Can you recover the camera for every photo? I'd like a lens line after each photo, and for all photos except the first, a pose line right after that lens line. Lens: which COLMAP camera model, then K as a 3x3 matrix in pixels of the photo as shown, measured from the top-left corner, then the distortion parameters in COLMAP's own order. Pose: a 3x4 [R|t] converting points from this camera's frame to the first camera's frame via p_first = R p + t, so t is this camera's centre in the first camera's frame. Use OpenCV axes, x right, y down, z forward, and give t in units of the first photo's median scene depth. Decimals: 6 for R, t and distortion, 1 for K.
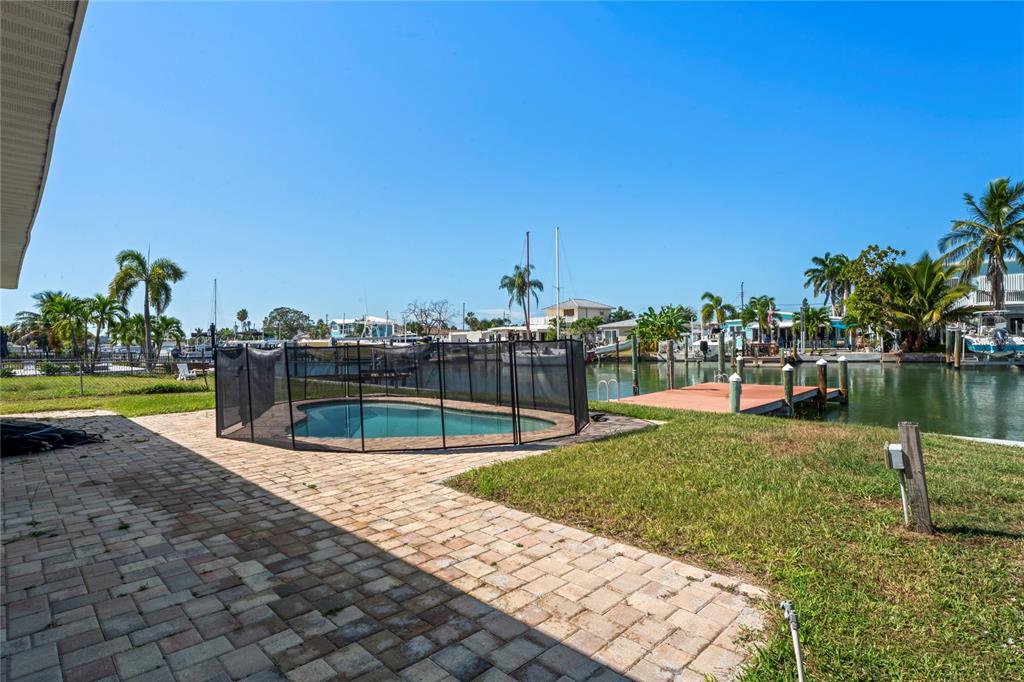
lens RADIAL K [[516.7, 0, 509.4], [0, 516.7, 347.7], [0, 0, 1]] dist [-0.004106, -0.000865]
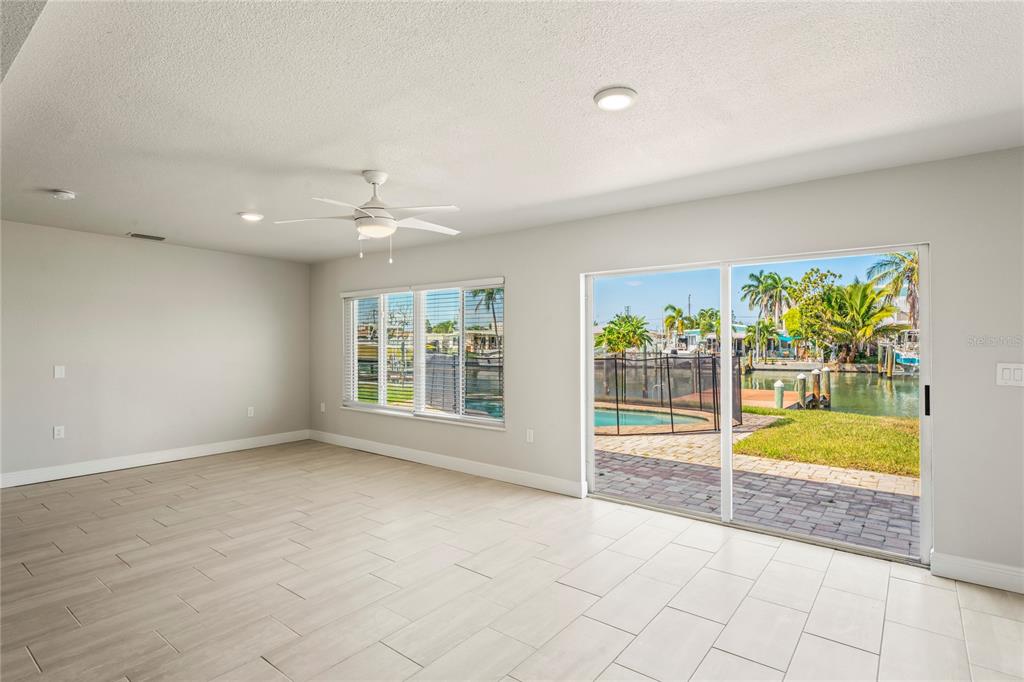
lens RADIAL K [[516.3, 0, 507.8], [0, 516.3, 337.8], [0, 0, 1]] dist [-0.000574, -0.000329]
pose [[0.992336, 0.023687, 0.121274, -0.107937], [-0.020787, 0.999468, -0.025129, -0.002600], [-0.121804, 0.022416, 0.992301, -0.049229]]
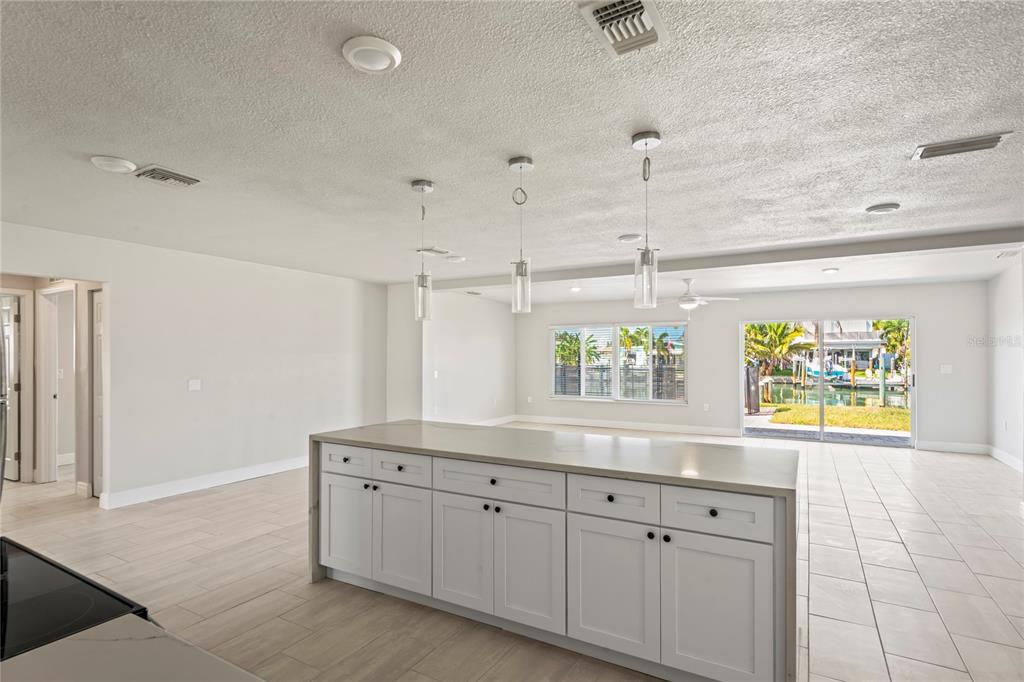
lens RADIAL K [[522.0, 0, 507.8], [0, 522.0, 353.7], [0, 0, 1]] dist [0.001863, -0.000538]
pose [[0.962448, 0.025032, 0.270311, -0.233089], [-0.018171, 0.999447, -0.027856, 0.001820], [-0.270859, 0.021898, 0.962370, -0.125723]]
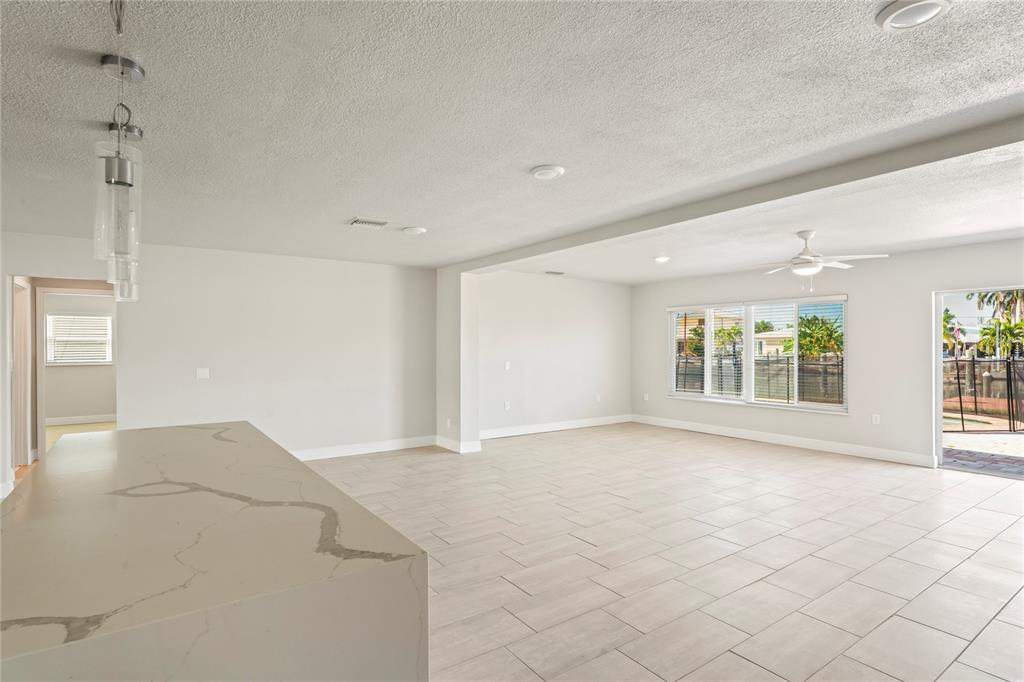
lens RADIAL K [[516.7, 0, 509.4], [0, 516.7, 347.7], [0, 0, 1]] dist [-0.004106, -0.000865]
pose [[0.985535, 0.022951, -0.167911, -0.169885], [-0.024765, 0.999655, -0.008718, -0.000144], [0.167653, 0.012750, 0.985764, -0.099371]]
